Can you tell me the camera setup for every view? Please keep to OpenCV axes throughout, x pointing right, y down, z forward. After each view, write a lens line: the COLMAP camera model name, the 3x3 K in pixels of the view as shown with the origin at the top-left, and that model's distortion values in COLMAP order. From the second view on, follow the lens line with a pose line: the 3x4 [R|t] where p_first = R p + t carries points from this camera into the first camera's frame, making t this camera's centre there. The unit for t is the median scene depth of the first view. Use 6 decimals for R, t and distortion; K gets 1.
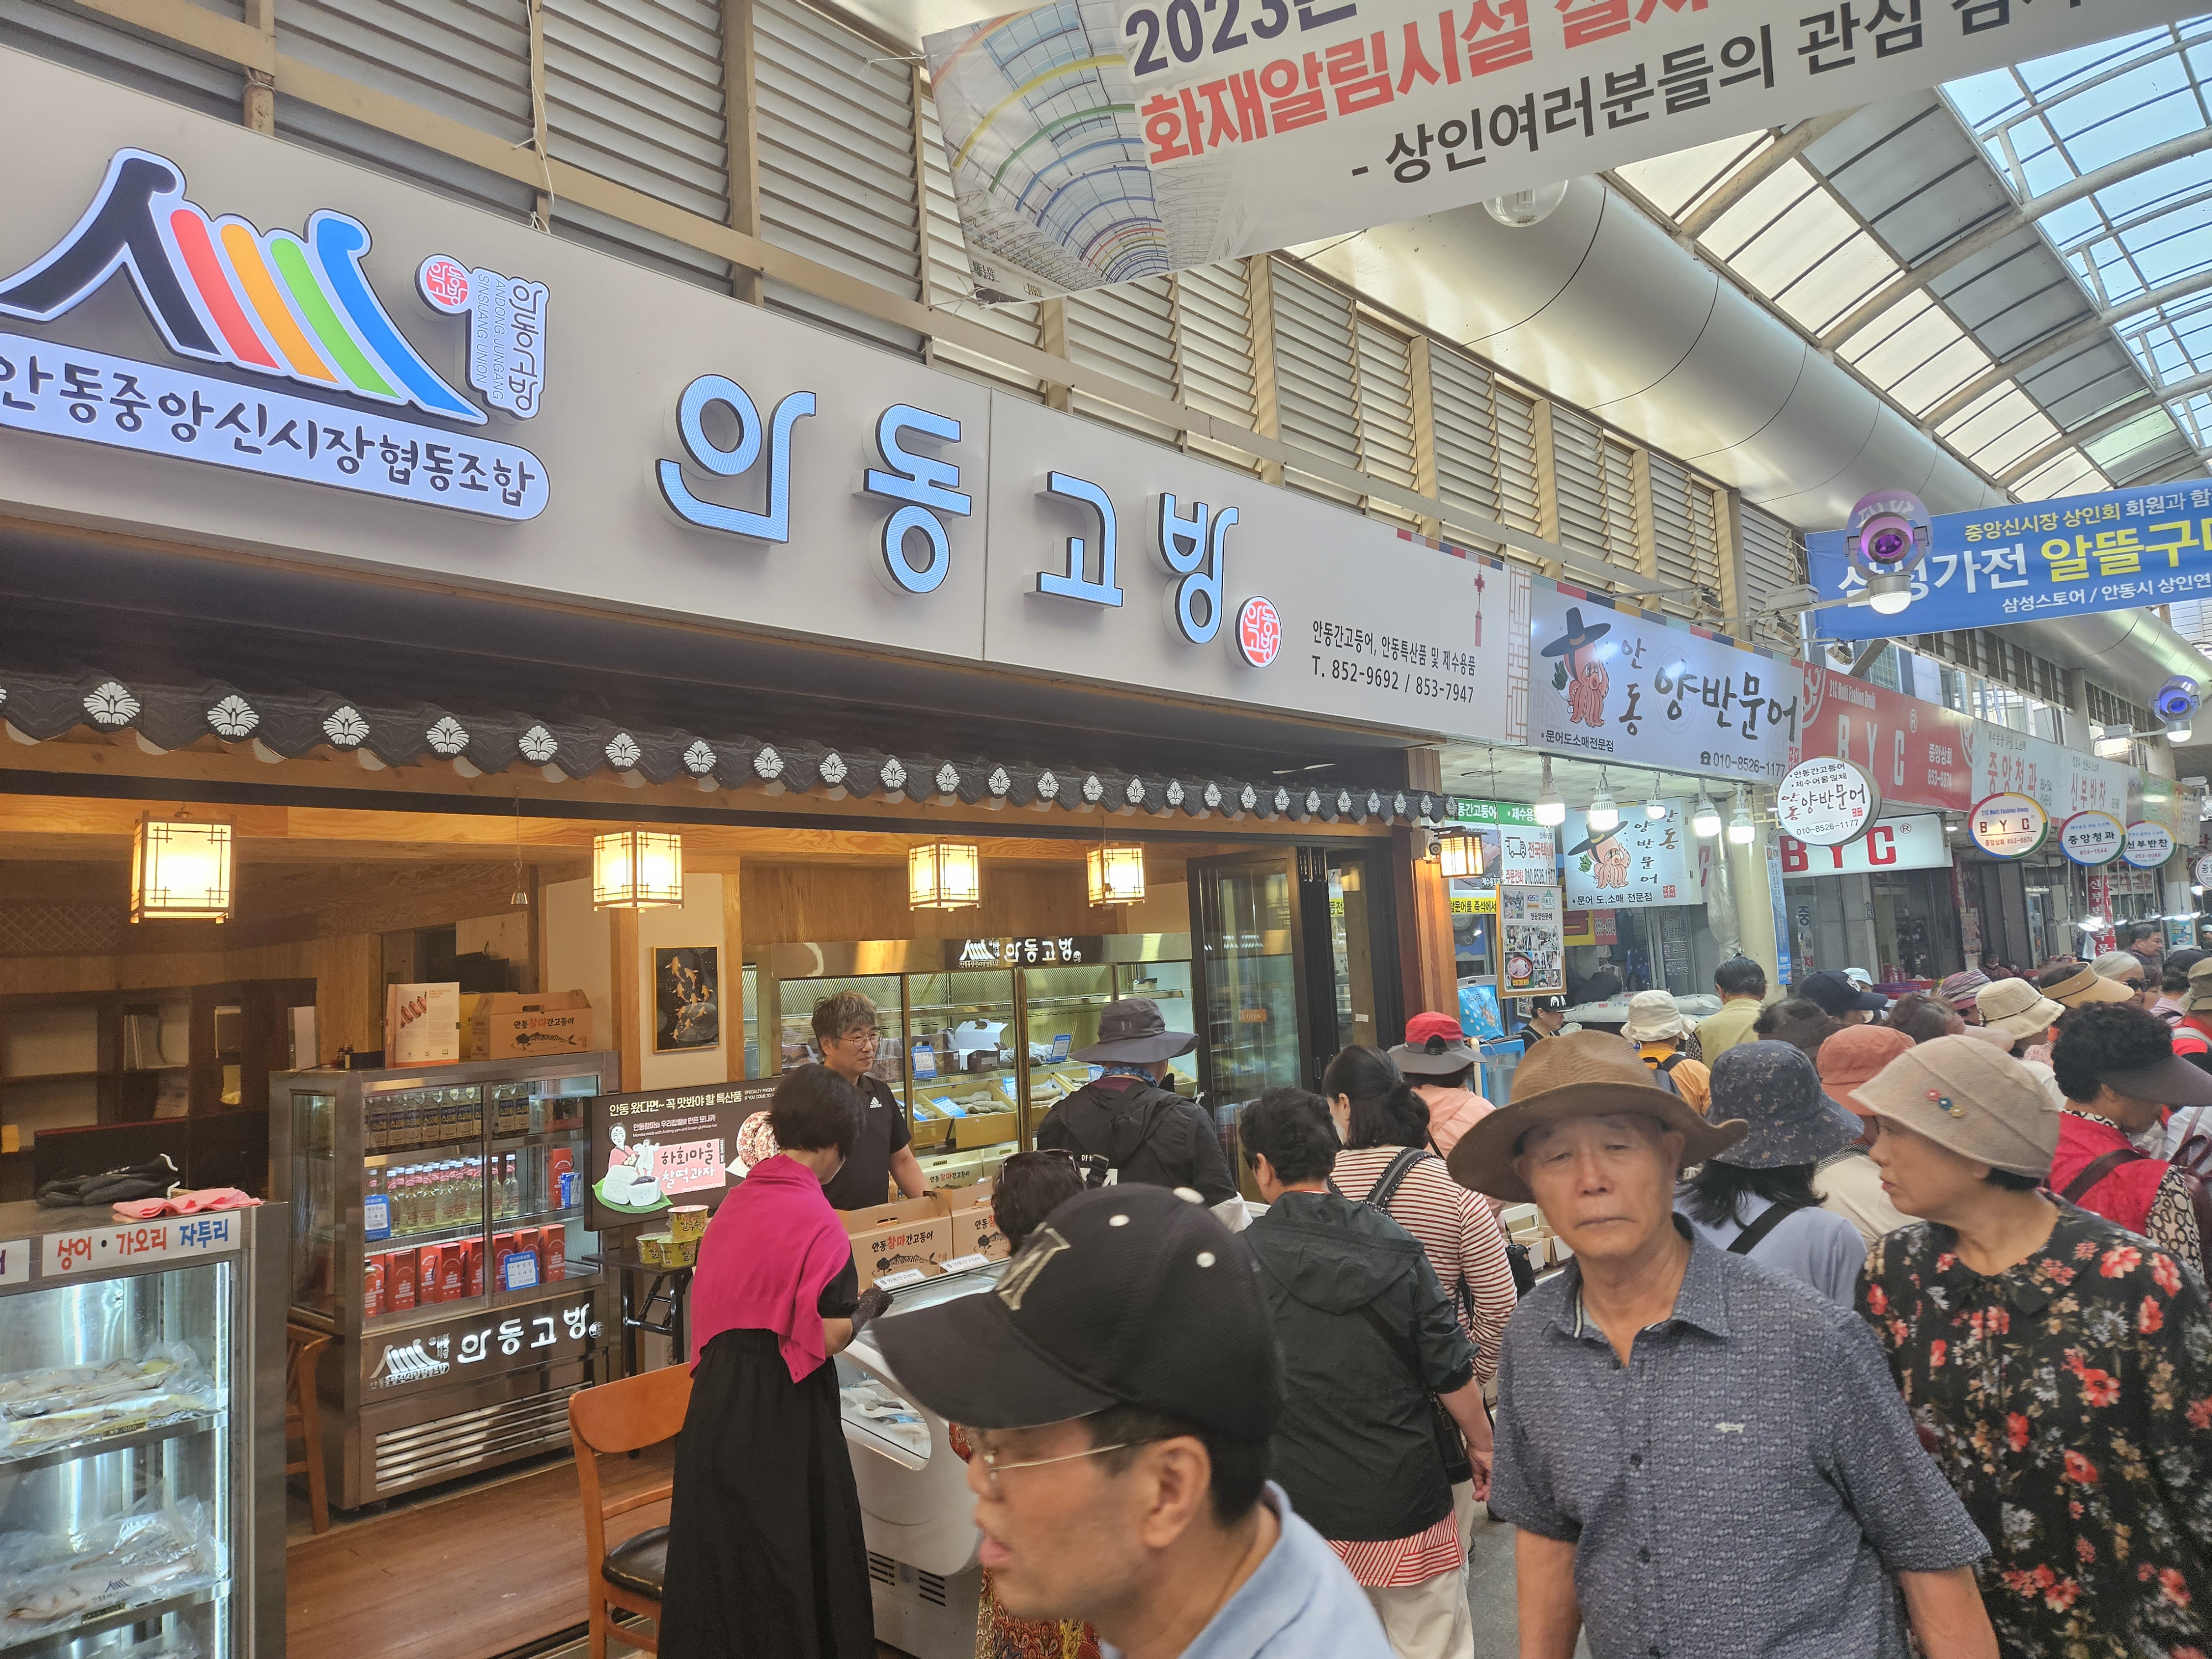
lens RADIAL K [[1498.8, 0, 1065.9], [0, 1498.8, 842.3], [0, 0, 1]] dist [0.065697, -0.055733]
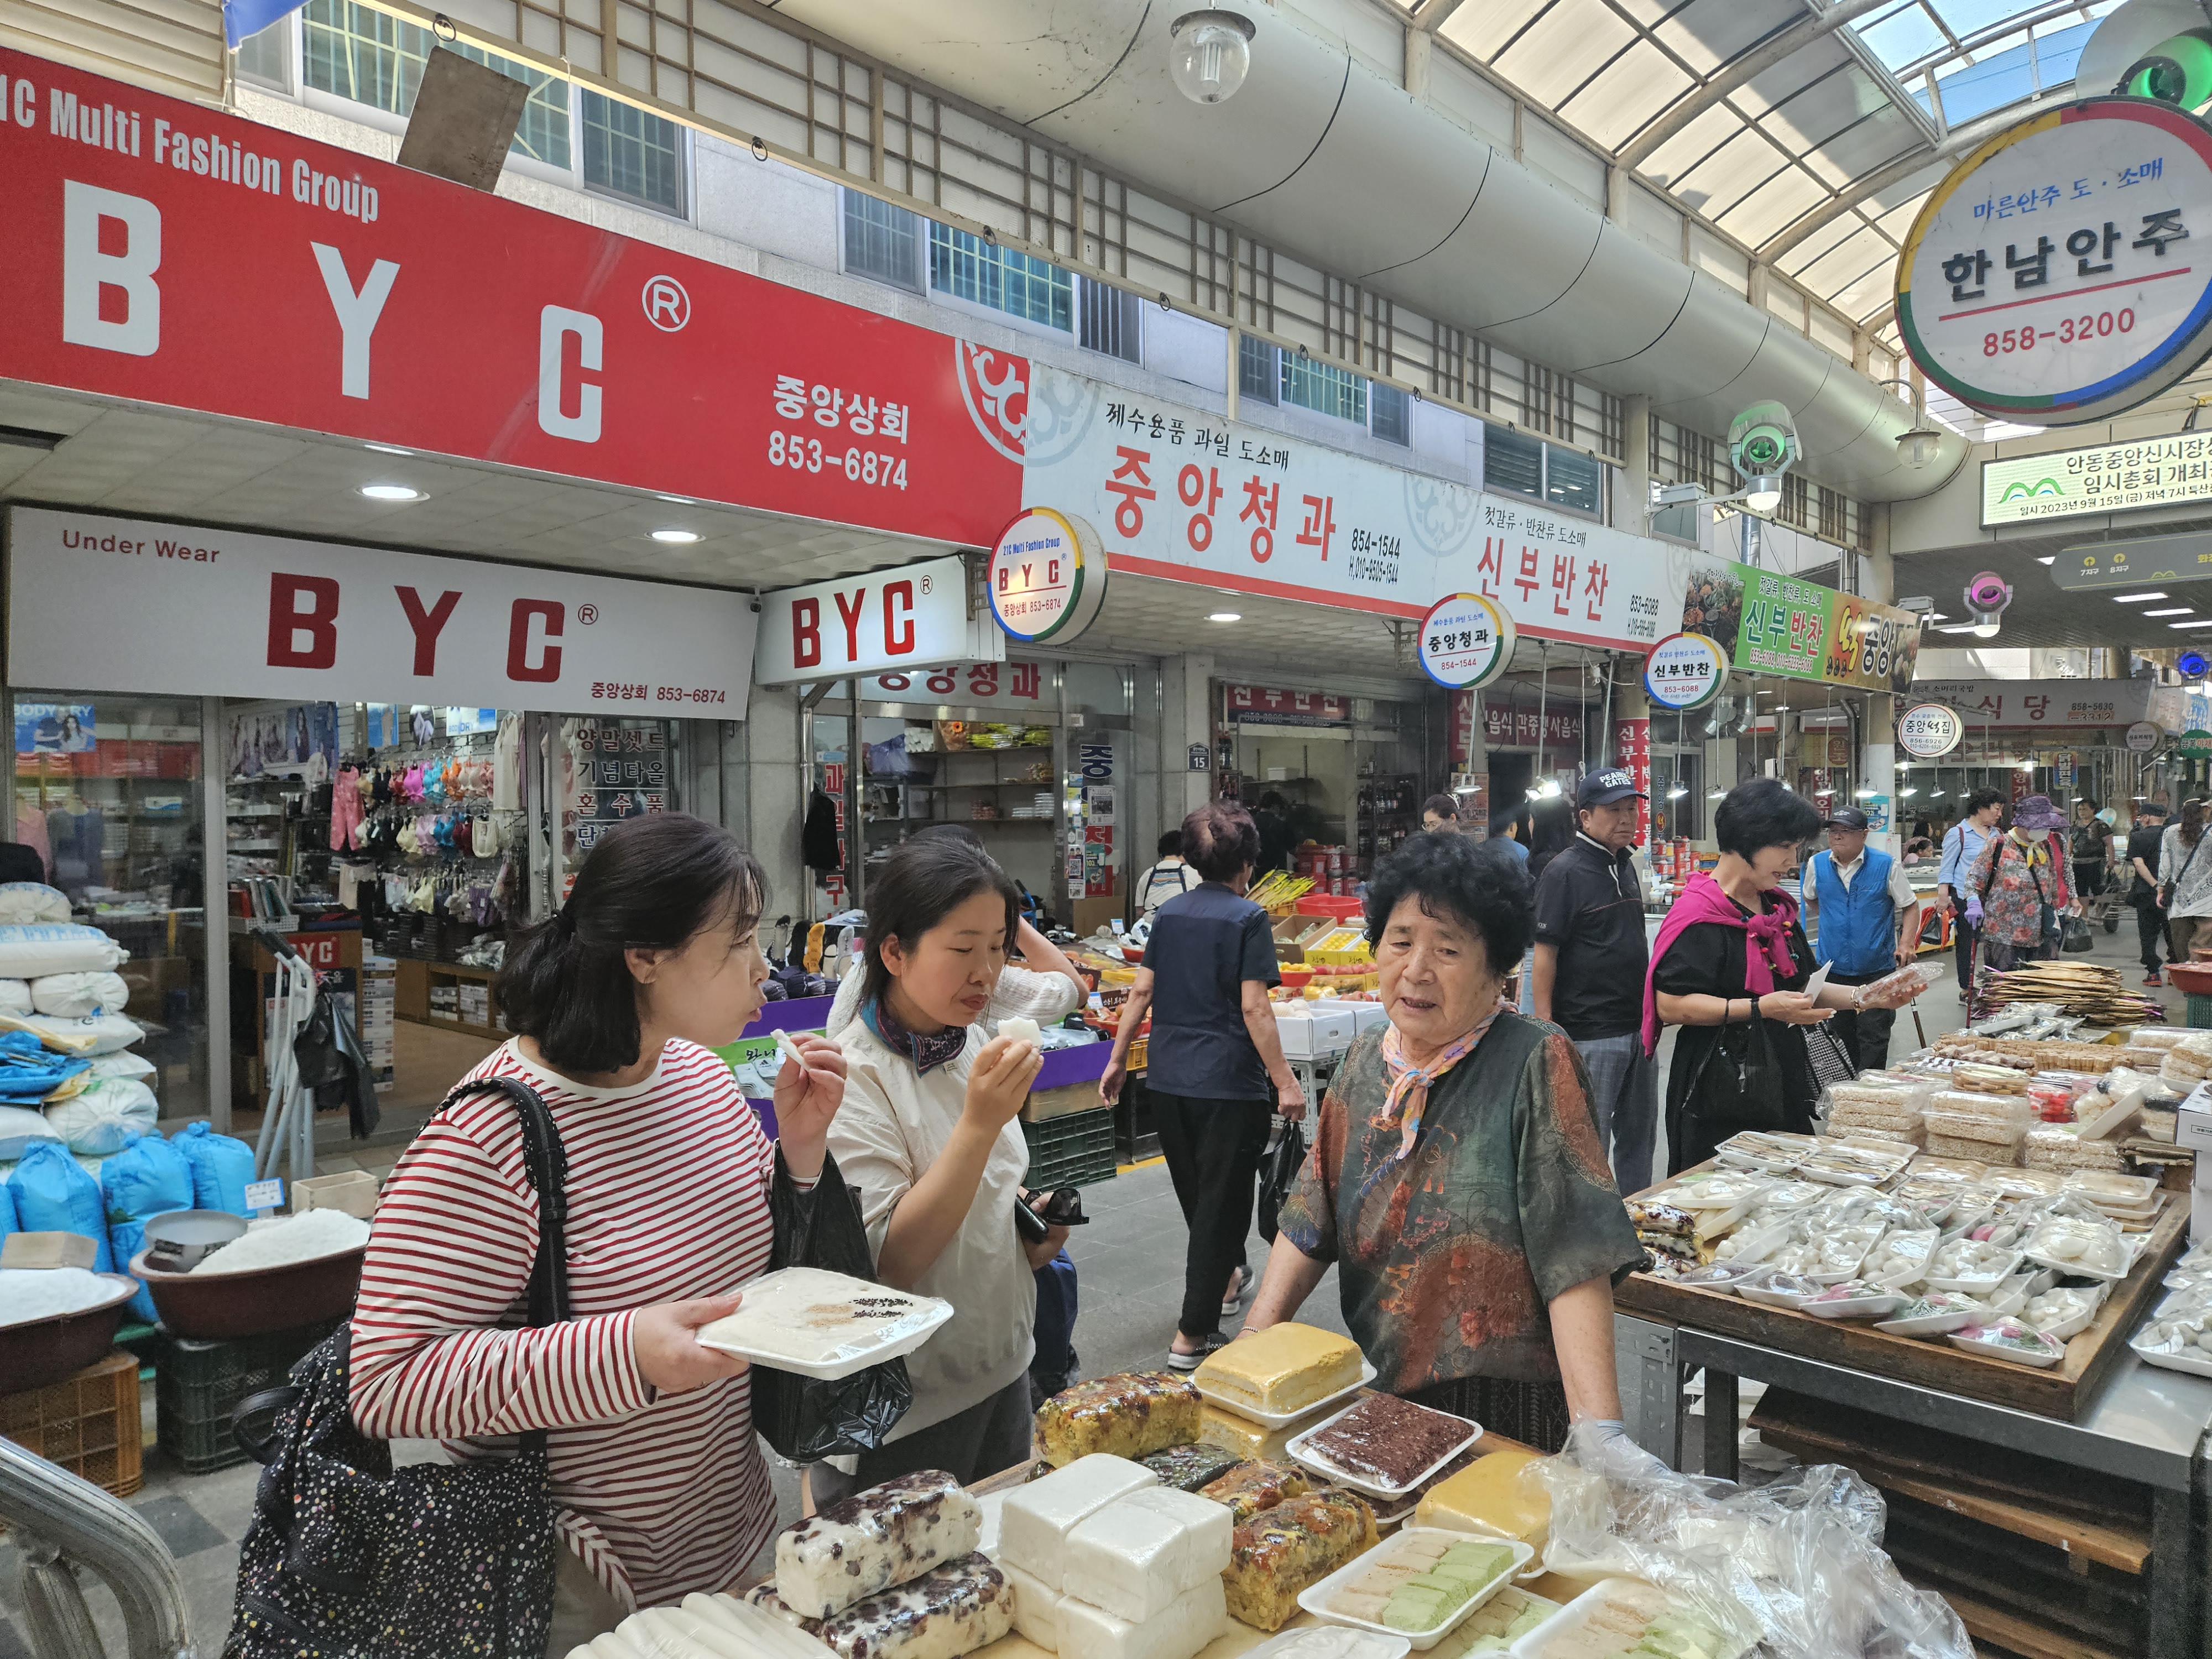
lens RADIAL K [[1498.8, 0, 1067.4], [0, 1498.8, 846.4], [0, 0, 1]] dist [0.065697, -0.055733]
pose [[0.999008, 0.043214, -0.010722, 0.558522], [-0.041838, 0.993492, 0.105942, 0.021454], [0.015230, -0.105388, 0.994315, 0.440010]]
